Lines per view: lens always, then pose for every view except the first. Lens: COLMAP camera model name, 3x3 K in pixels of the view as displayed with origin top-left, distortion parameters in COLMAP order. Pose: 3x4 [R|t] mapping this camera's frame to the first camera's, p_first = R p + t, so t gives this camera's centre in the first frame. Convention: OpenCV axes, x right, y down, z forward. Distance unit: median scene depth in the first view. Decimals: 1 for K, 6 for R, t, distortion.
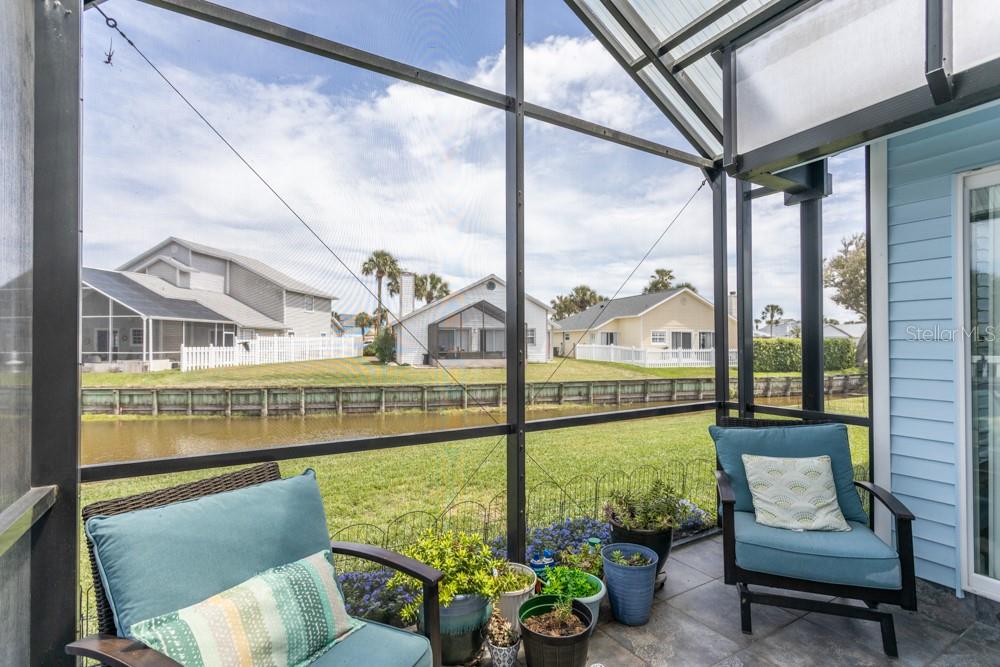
lens RADIAL K [[477.2, 0, 495.3], [0, 477.2, 335.4], [0, 0, 1]] dist [0.002733, 0.000652]
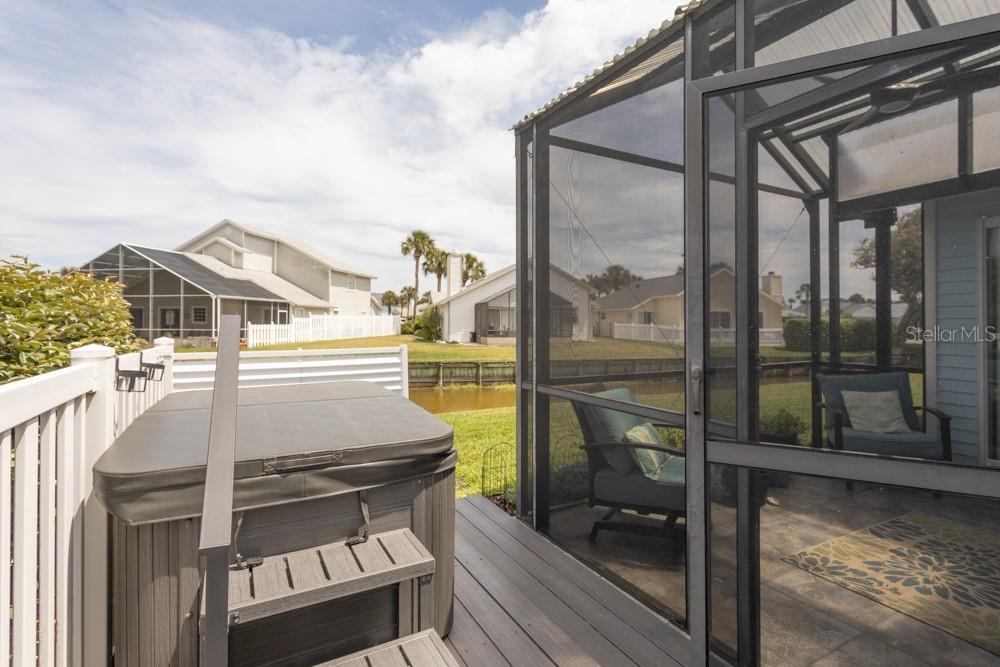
lens RADIAL K [[489.4, 0, 501.5], [0, 489.4, 316.6], [0, 0, 1]] dist [0.000297, -0.000432]
pose [[0.999516, 0.003490, -0.030917, -0.049028], [-0.003348, 0.999984, 0.004656, -0.000122], [0.030932, -0.004550, 0.999511, -0.057667]]
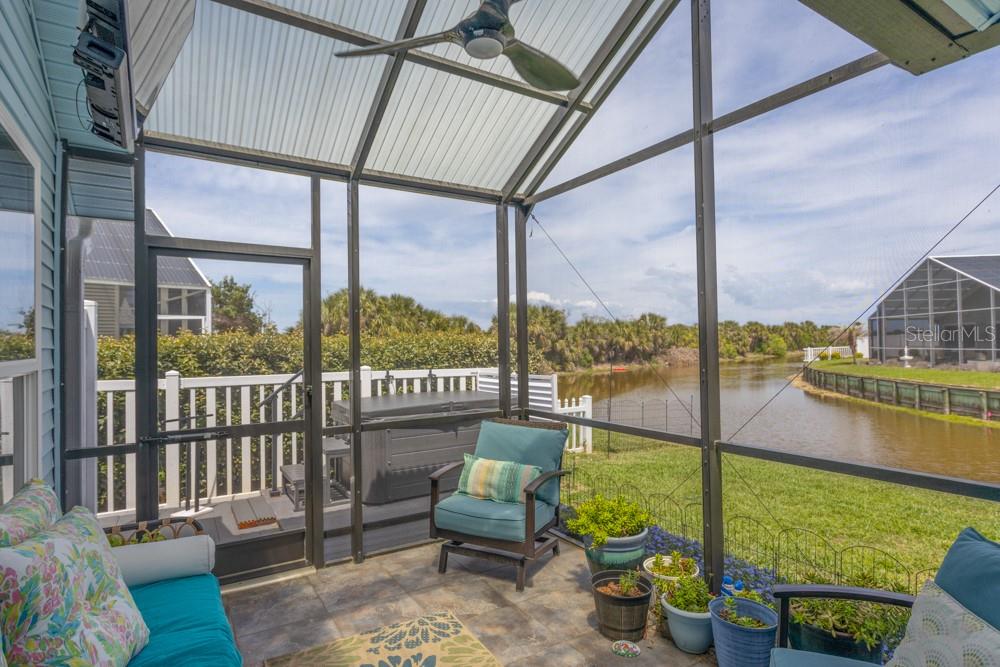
lens RADIAL K [[522.3, 0, 500.0], [0, 522.3, 333.5], [0, 0, 1]] dist [-0.000643, -0.000281]
pose [[0.029845, -0.017416, -0.999403, 0.110001], [0.030559, 0.999397, -0.016504, -0.004378], [0.999087, -0.030048, 0.030360, 0.051370]]
